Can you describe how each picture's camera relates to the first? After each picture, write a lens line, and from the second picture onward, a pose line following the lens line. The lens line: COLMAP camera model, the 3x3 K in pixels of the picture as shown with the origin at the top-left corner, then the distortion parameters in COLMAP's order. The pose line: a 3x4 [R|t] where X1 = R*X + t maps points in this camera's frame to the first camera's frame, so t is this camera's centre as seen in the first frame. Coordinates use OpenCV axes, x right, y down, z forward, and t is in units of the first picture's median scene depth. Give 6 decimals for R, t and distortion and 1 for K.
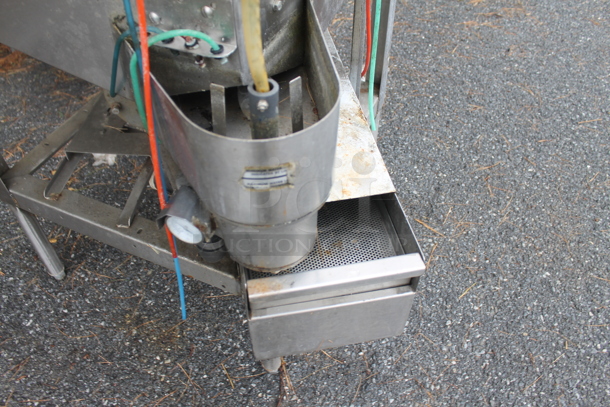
lens RADIAL K [[513.1, 0, 306.7], [0, 513.1, 202.4], [0, 0, 1]] dist [-0.144128, 0.100894]
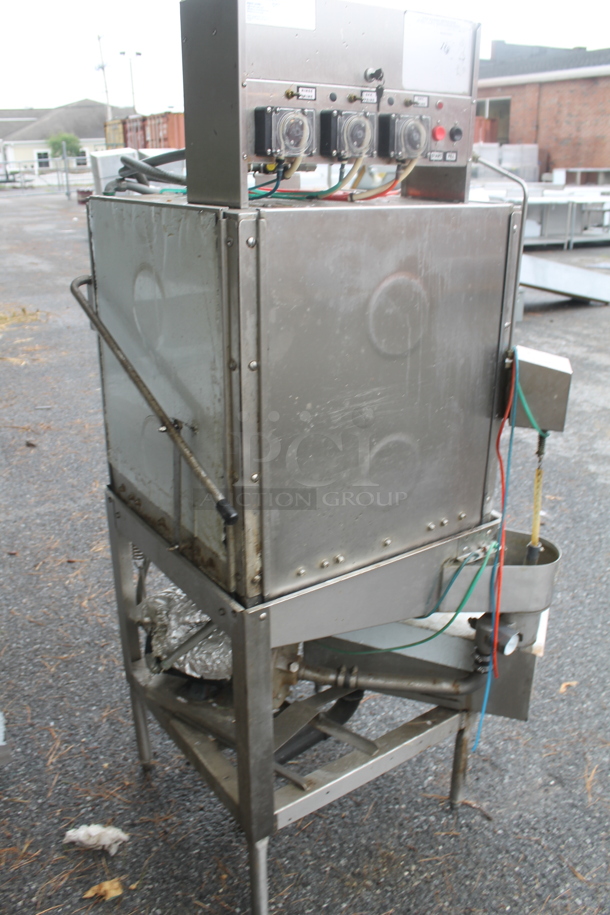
lens RADIAL K [[769.6, 0, 303.6], [0, 769.6, 460.1], [0, 0, 1]] dist [-0.144128, 0.100894]
pose [[0.524571, -0.312847, 0.791803, -1.300496], [0.620216, 0.777549, -0.103678, -0.326242], [-0.583231, 0.545475, 0.601913, -0.290331]]
